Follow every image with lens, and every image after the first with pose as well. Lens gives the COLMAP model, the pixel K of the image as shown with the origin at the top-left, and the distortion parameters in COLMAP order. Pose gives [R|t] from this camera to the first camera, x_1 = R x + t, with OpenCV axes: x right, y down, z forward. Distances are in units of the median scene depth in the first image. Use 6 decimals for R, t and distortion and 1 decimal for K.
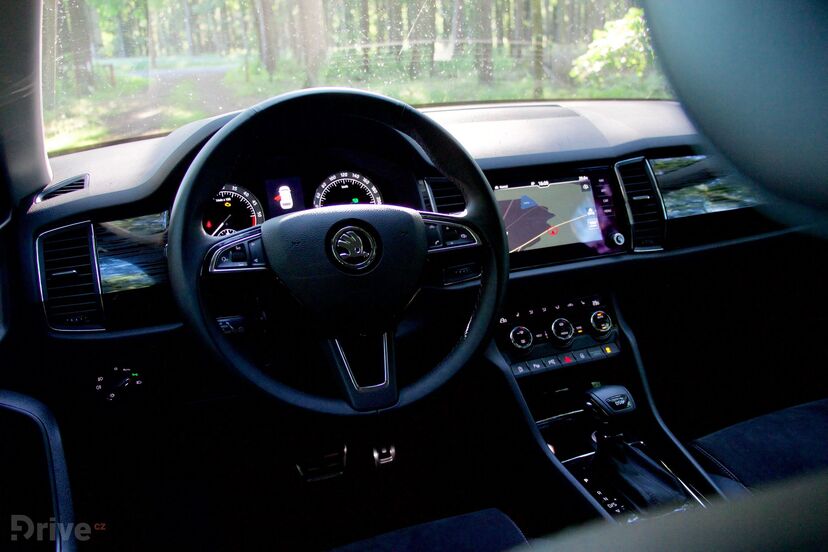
lens RADIAL K [[732.0, 0, 412.8], [0, 732.0, 274.5], [0, 0, 1]] dist [-0.123726, 0.012964]
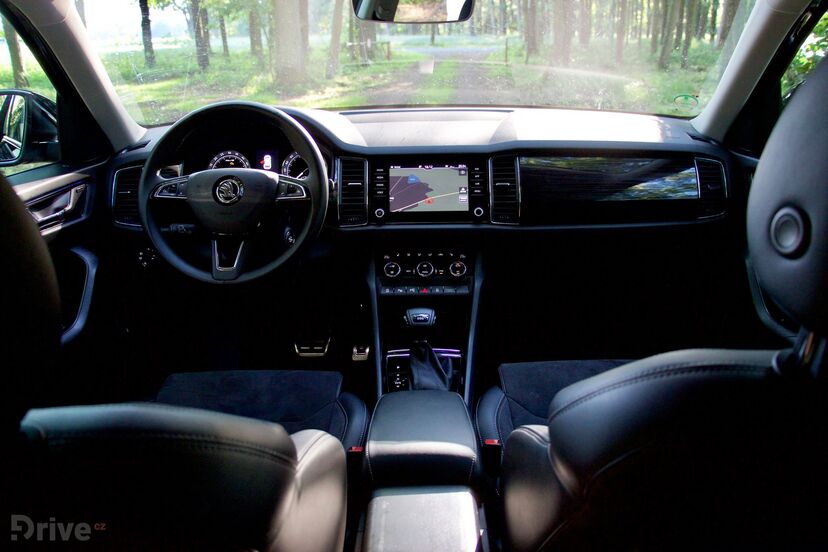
lens RADIAL K [[684.6, 0, 412.6], [0, 684.6, 276.1], [0, 0, 1]] dist [-0.147637, -0.002825]
pose [[0.922560, 0.145590, -0.357331, 0.712103], [-0.127547, 0.989091, 0.073690, -0.008421], [0.364162, -0.022407, 0.931066, -0.286951]]
